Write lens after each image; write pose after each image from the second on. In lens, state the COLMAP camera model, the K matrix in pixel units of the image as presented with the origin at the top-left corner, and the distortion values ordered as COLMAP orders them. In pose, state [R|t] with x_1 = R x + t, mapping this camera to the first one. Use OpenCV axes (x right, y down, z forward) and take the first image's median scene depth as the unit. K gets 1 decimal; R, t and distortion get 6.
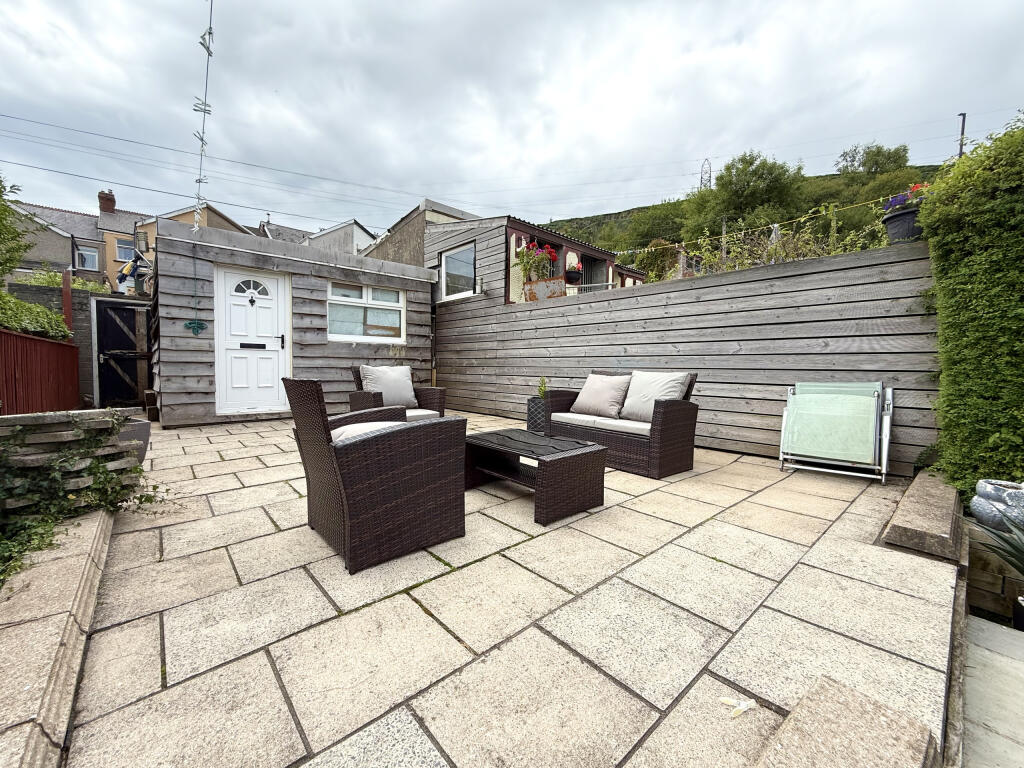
lens RADIAL K [[408.2, 0, 510.6], [0, 408.2, 383.0], [0, 0, 1]] dist [0.000771, -0.000031]
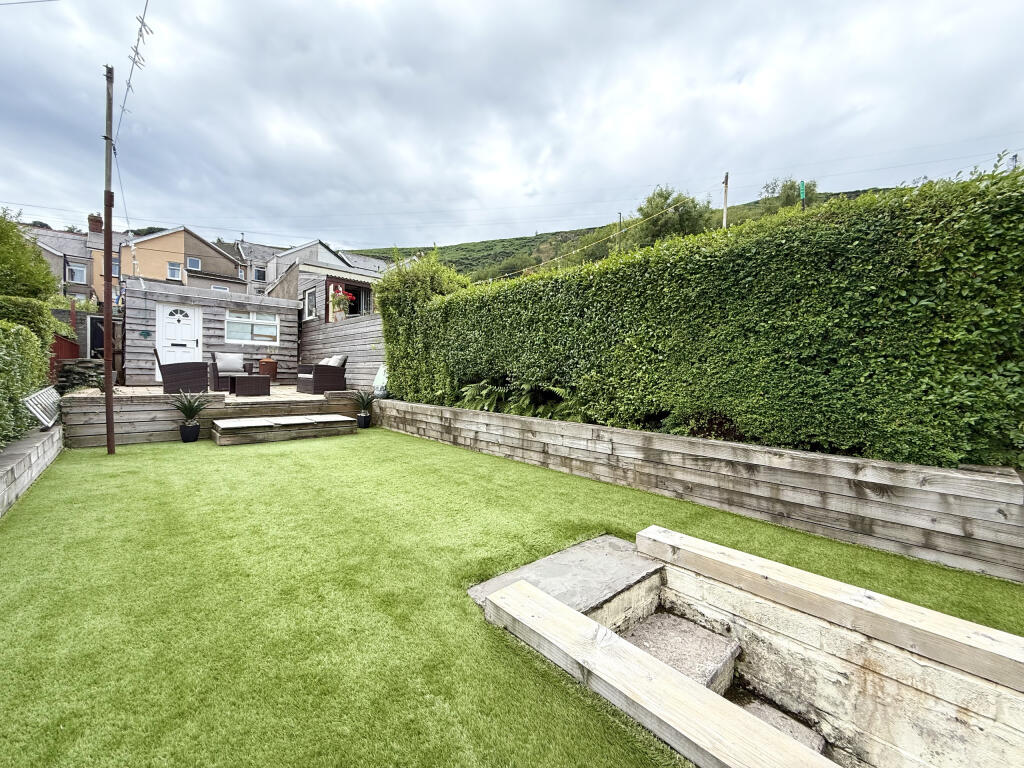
lens RADIAL K [[408.2, 0, 510.4], [0, 408.2, 381.9], [0, 0, 1]] dist [0.000771, -0.000031]
pose [[0.999706, 0.008132, 0.022827, 0.696271], [-0.007540, 0.999636, -0.025912, 0.094796], [-0.023030, 0.025732, 0.999404, -0.735202]]
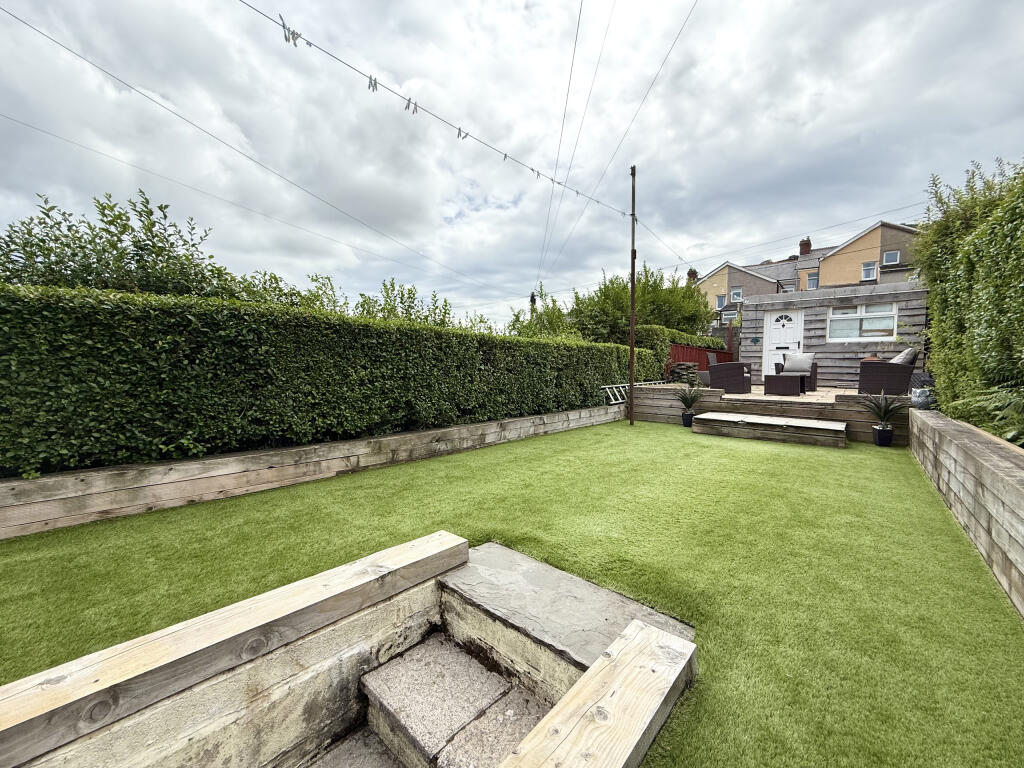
lens RADIAL K [[408.2, 0, 507.9], [0, 408.2, 382.0], [0, 0, 1]] dist [0.000771, -0.000031]
pose [[0.129041, 0.026692, -0.991280, 1.001428], [-0.053571, 0.998366, 0.019909, 0.091371], [0.990191, 0.050535, 0.130260, -0.491921]]
